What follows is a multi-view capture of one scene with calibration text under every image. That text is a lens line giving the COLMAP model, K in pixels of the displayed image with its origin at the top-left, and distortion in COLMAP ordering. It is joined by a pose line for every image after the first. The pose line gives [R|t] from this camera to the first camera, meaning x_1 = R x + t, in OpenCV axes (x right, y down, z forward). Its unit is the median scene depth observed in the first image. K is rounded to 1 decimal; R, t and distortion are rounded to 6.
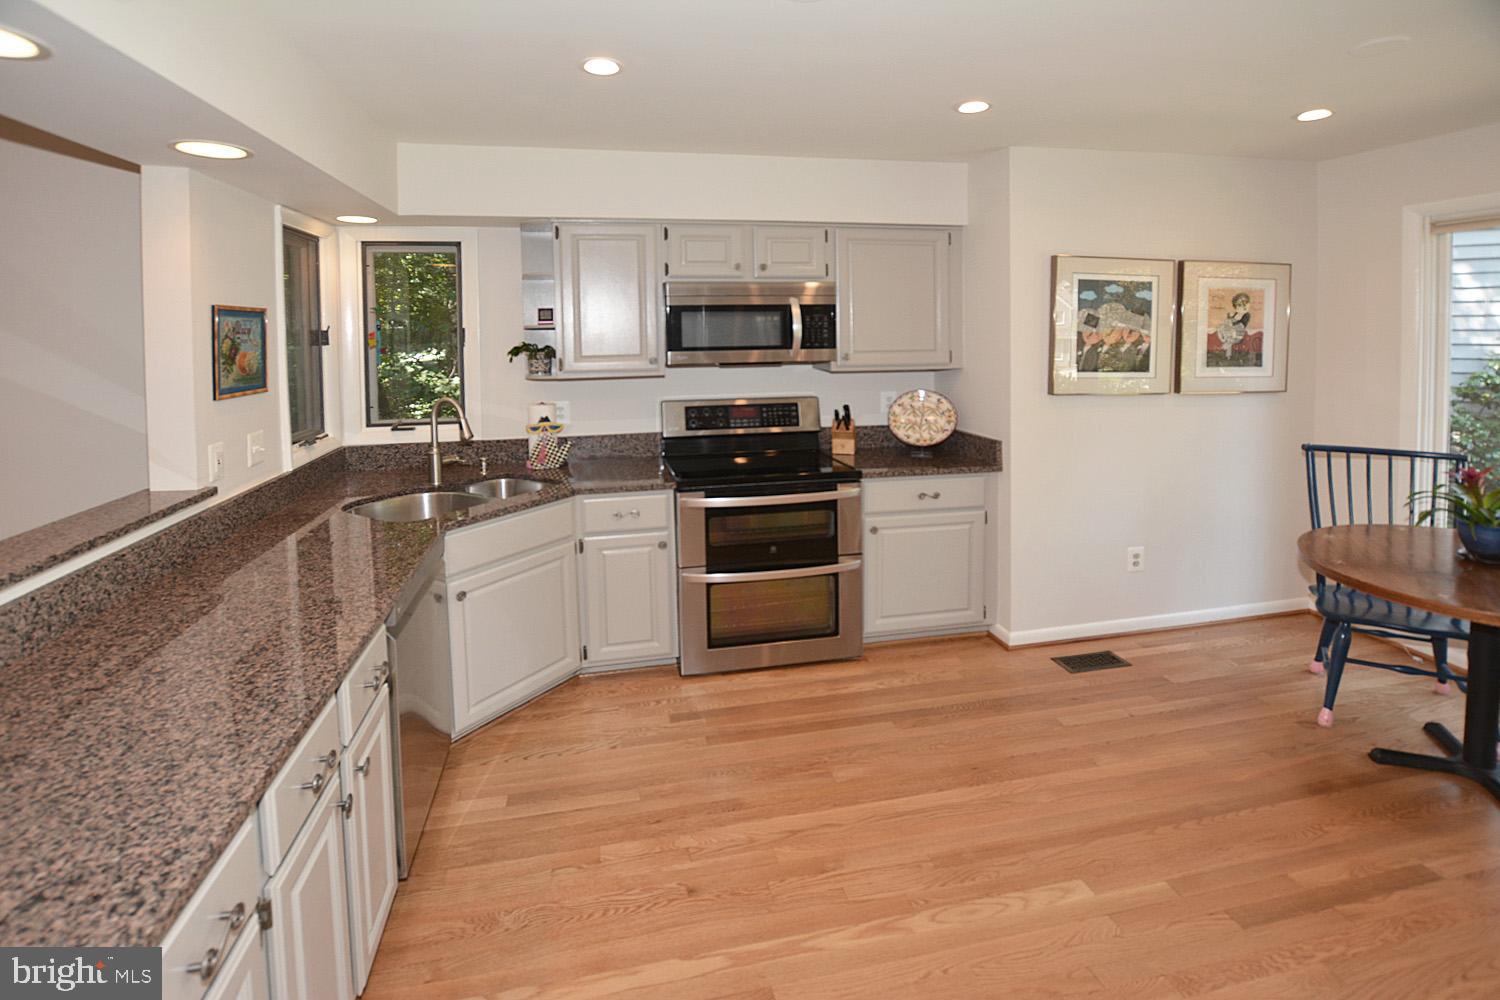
lens RADIAL K [[758.9, 0, 725.6], [0, 758.9, 359.4], [0, 0, 1]] dist [-0.036072, 0.003862]
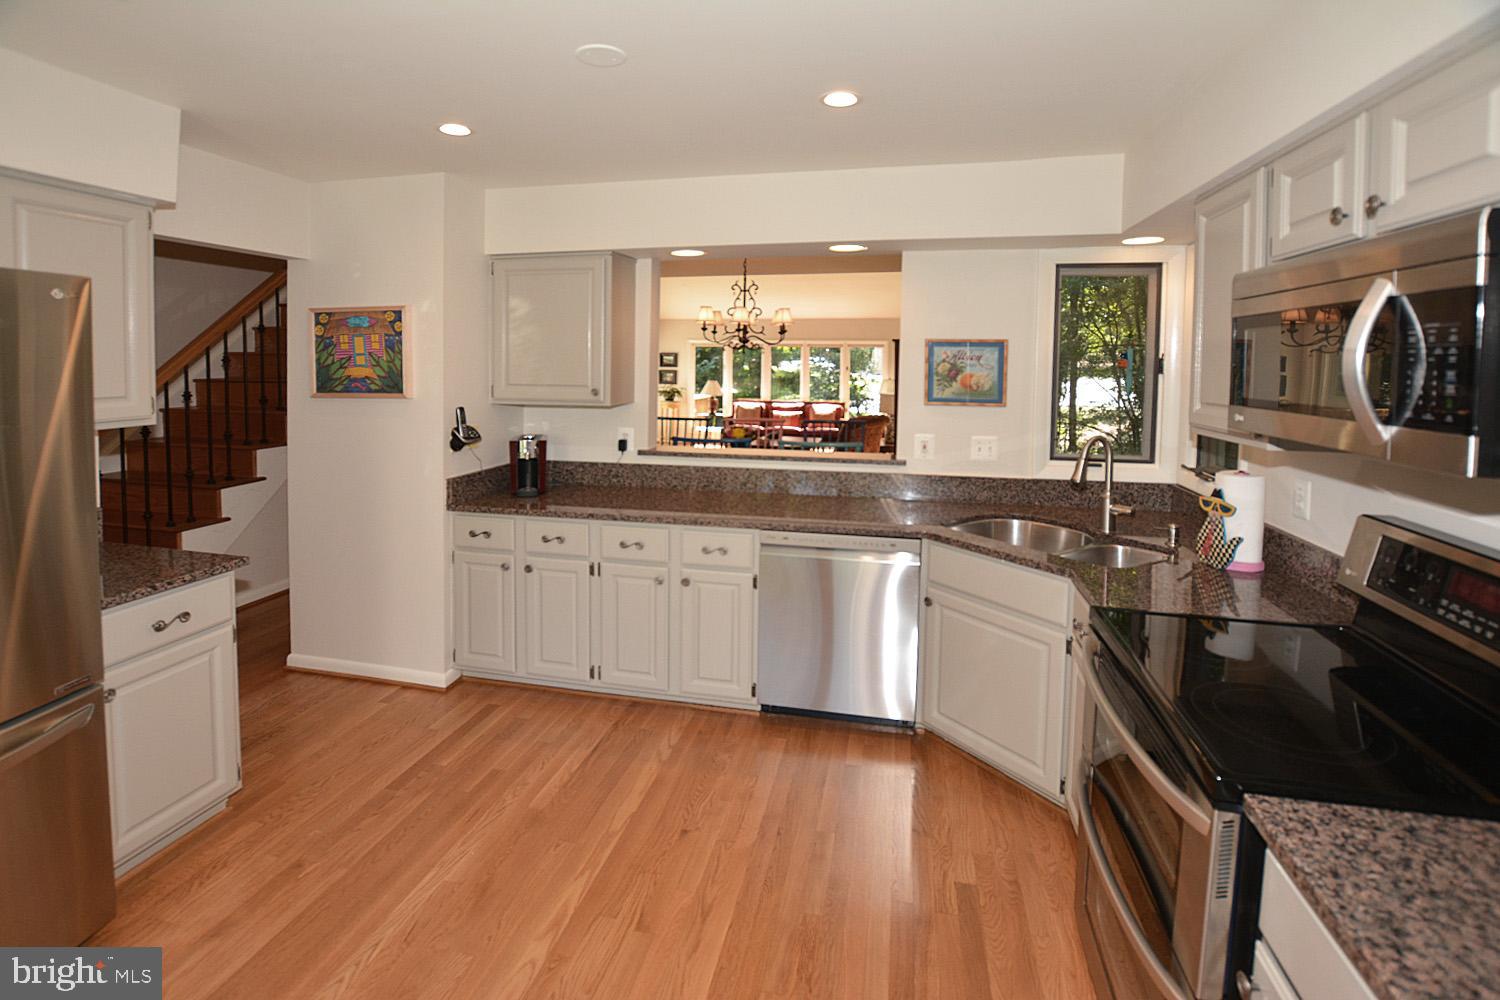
lens RADIAL K [[758.9, 0, 701.8], [0, 758.9, 399.6], [0, 0, 1]] dist [-0.036072, 0.003862]
pose [[-0.476607, 0.056097, -0.877325, 0.548314], [-0.037368, 0.995767, 0.083970, -0.042077], [0.878322, 0.072804, -0.472493, 0.888364]]
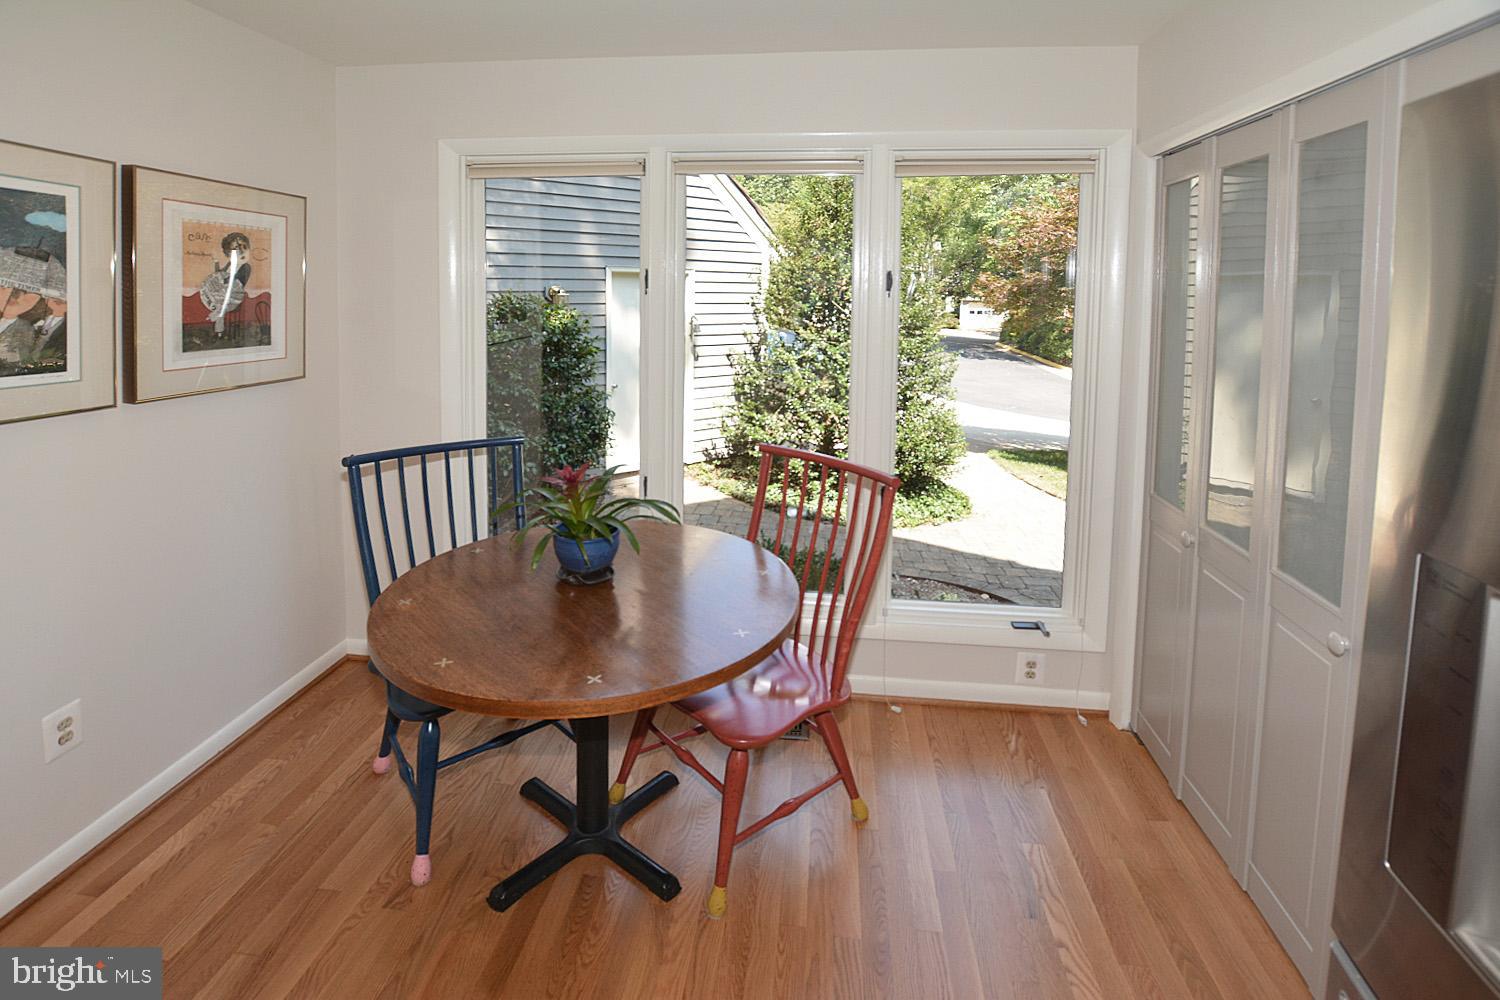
lens RADIAL K [[723.5, 0, 771.1], [0, 723.5, 326.3], [0, 0, 1]] dist [-0.028135, 0.001551]
pose [[0.297099, -0.039563, 0.954027, 0.251669], [0.022747, 0.999151, 0.034351, -0.019914], [-0.954576, 0.011496, 0.297747, 0.398983]]
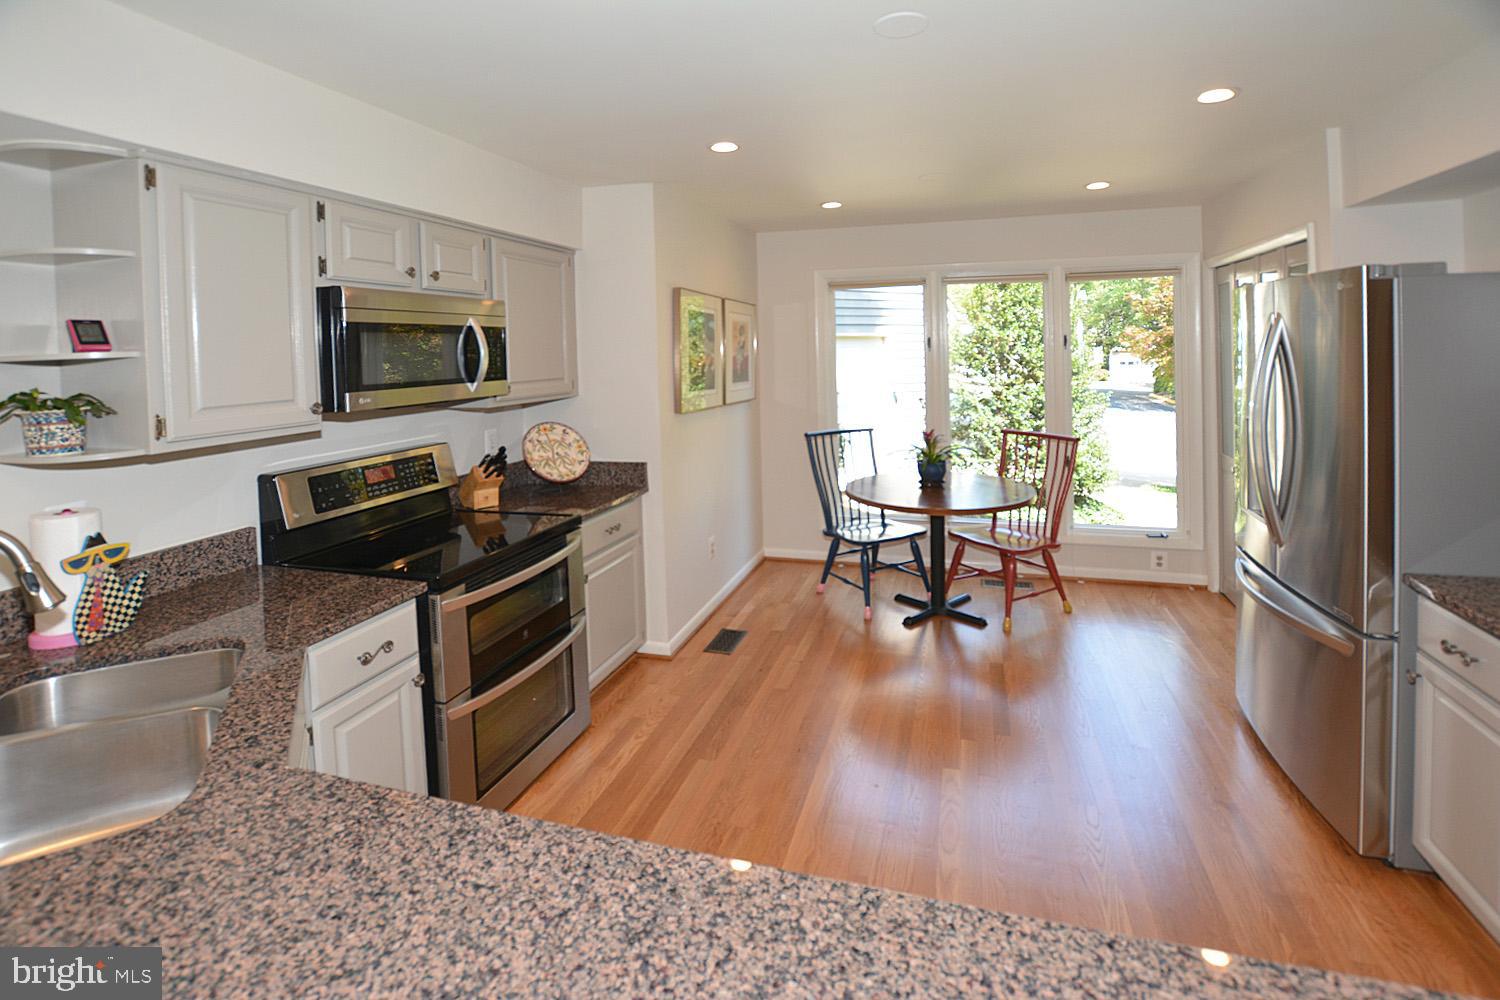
lens RADIAL K [[758.9, 0, 820.9], [0, 758.9, 342.4], [0, 0, 1]] dist [-0.036072, 0.003862]
pose [[0.400366, 0.005709, 0.916337, -0.496970], [0.047527, 0.998505, -0.026986, -0.016695], [-0.915122, 0.054355, 0.399496, 0.361052]]
